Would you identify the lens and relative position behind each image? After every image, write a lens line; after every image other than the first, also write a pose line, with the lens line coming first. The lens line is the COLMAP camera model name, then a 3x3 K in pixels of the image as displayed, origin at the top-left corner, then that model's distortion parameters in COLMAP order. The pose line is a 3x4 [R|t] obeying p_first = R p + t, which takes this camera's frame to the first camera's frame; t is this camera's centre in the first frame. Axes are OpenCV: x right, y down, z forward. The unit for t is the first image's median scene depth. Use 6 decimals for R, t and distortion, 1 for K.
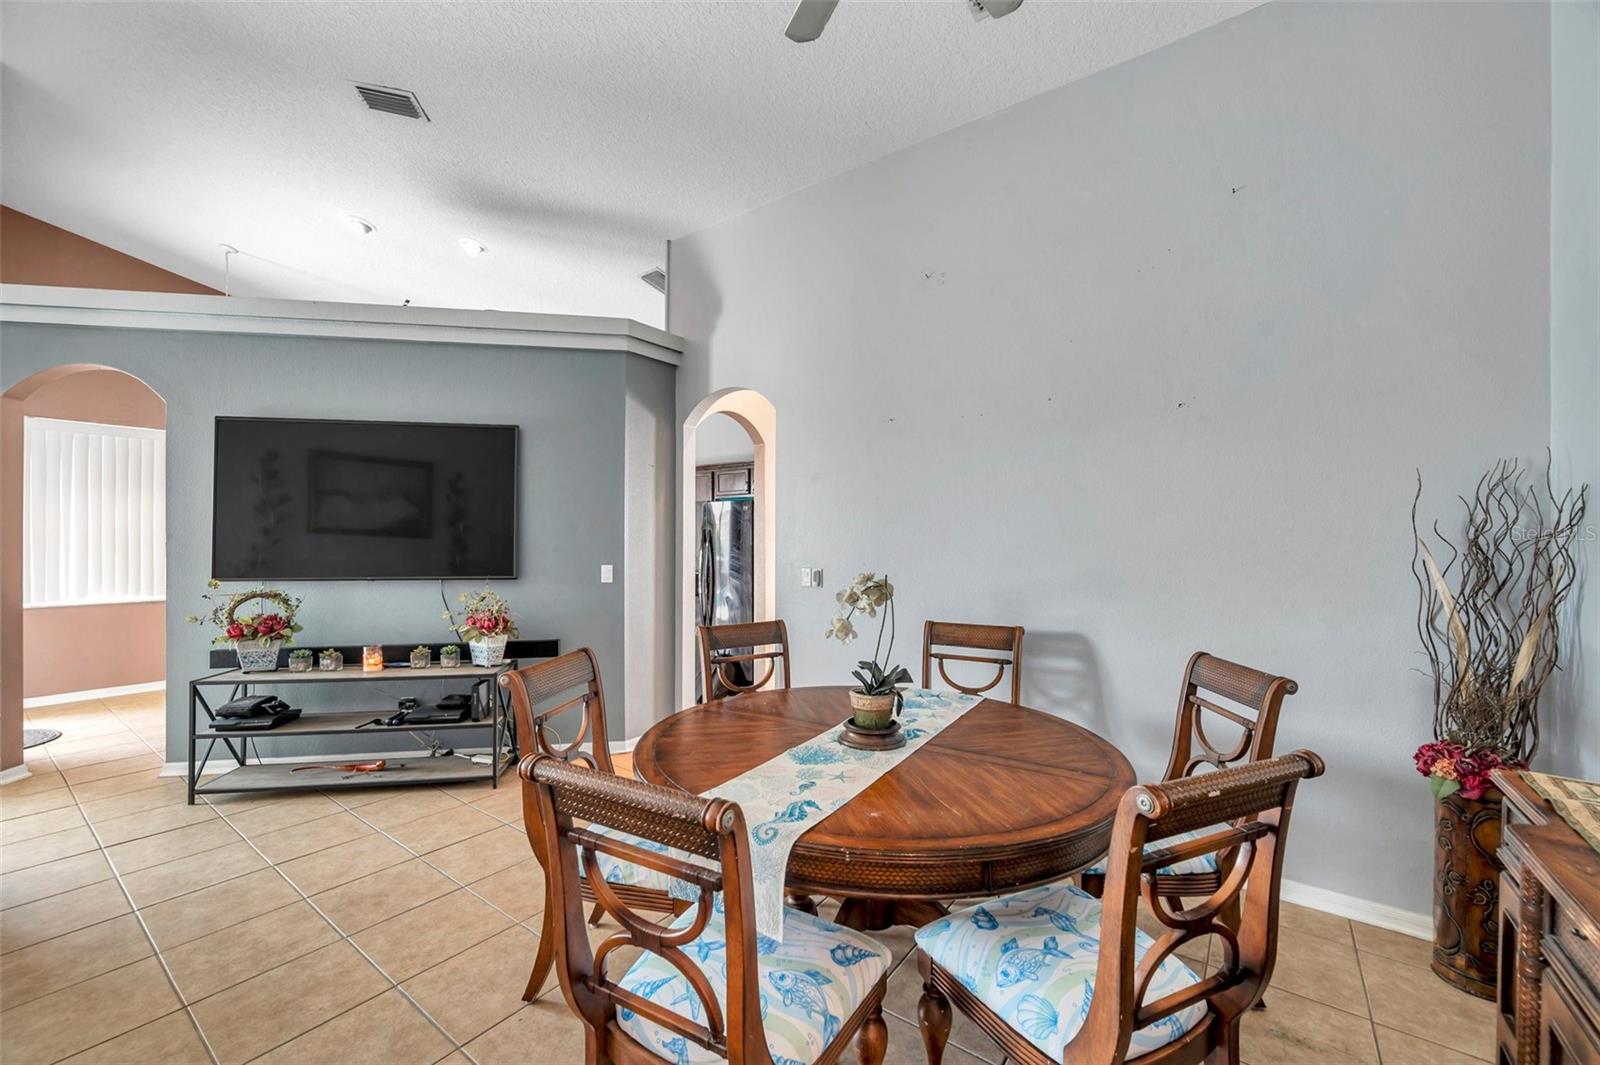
lens RADIAL K [[638.5, 0, 799.1], [0, 638.5, 538.0], [0, 0, 1]] dist [0.000945, 0.000186]
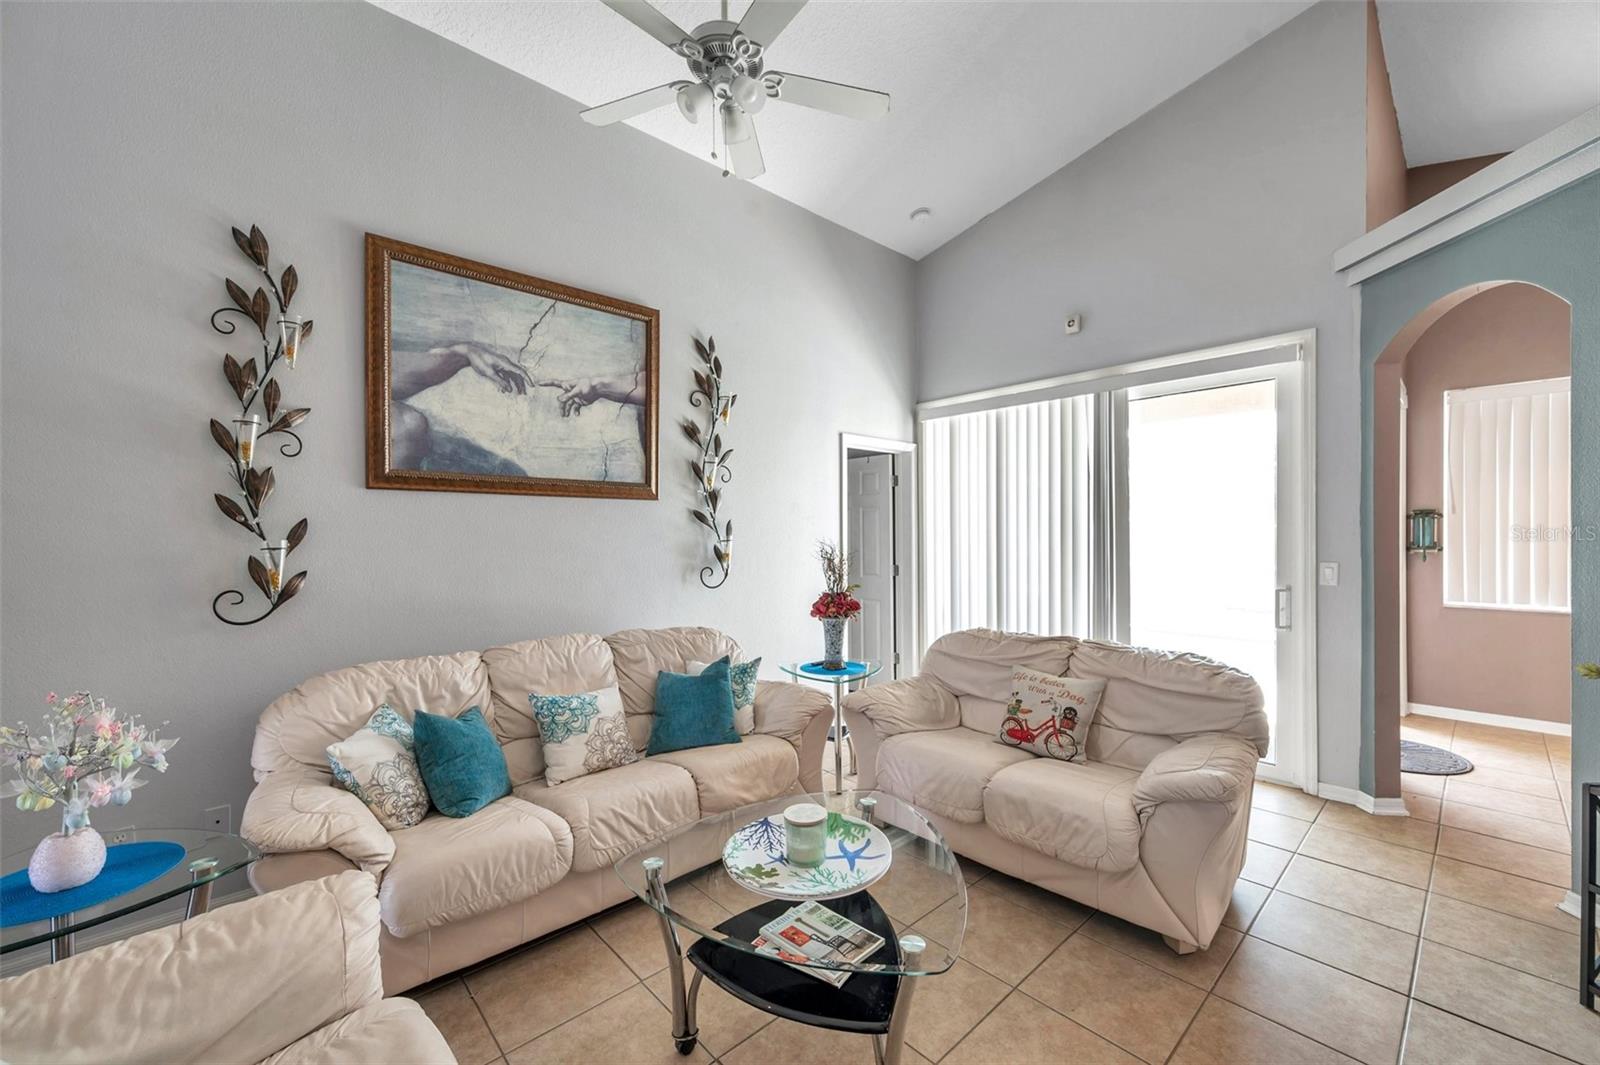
lens RADIAL K [[638.5, 0, 807.3], [0, 638.5, 535.3], [0, 0, 1]] dist [0.000945, 0.000186]
pose [[-0.187042, 0.002603, -0.982348, -0.260219], [0.009558, 0.999954, 0.000830, 0.001025], [0.982305, -0.009234, -0.187059, 0.412341]]
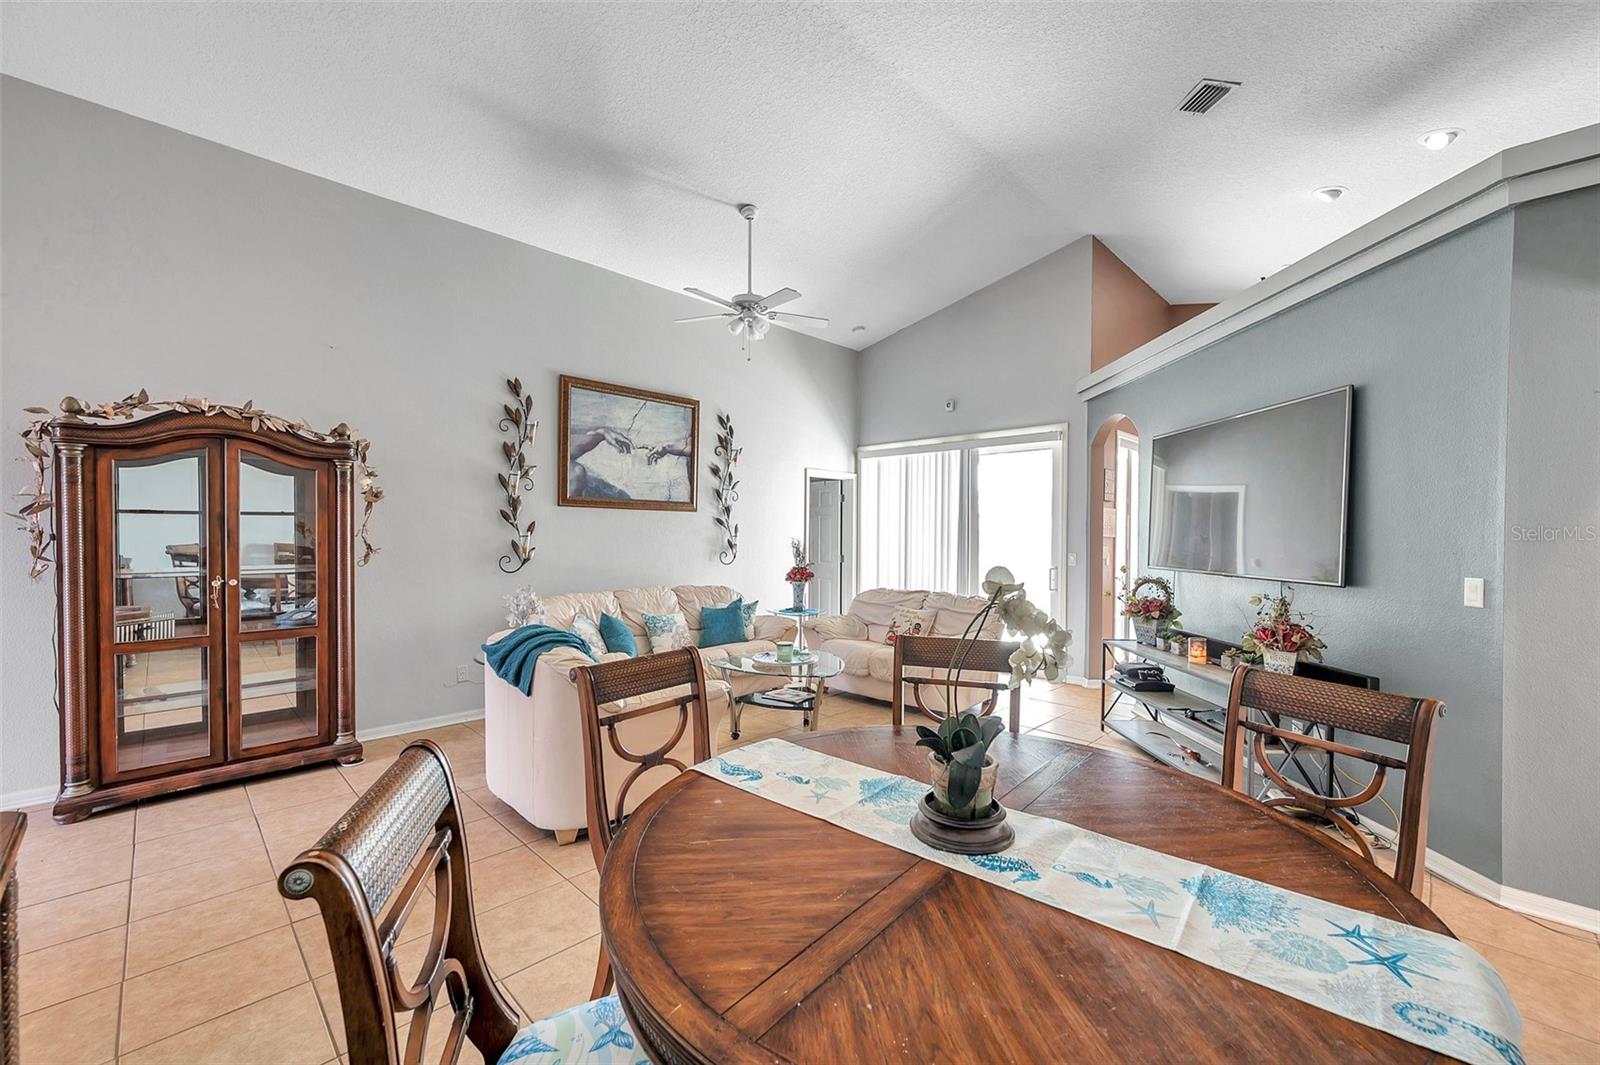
lens RADIAL K [[638.5, 0, 802.0], [0, 638.5, 538.4], [0, 0, 1]] dist [0.000945, 0.000186]
pose [[-0.149882, 0.004369, -0.988694, 0.451901], [-0.004579, 0.999976, 0.005113, 0.005697], [0.988693, 0.005294, -0.149858, 0.530696]]
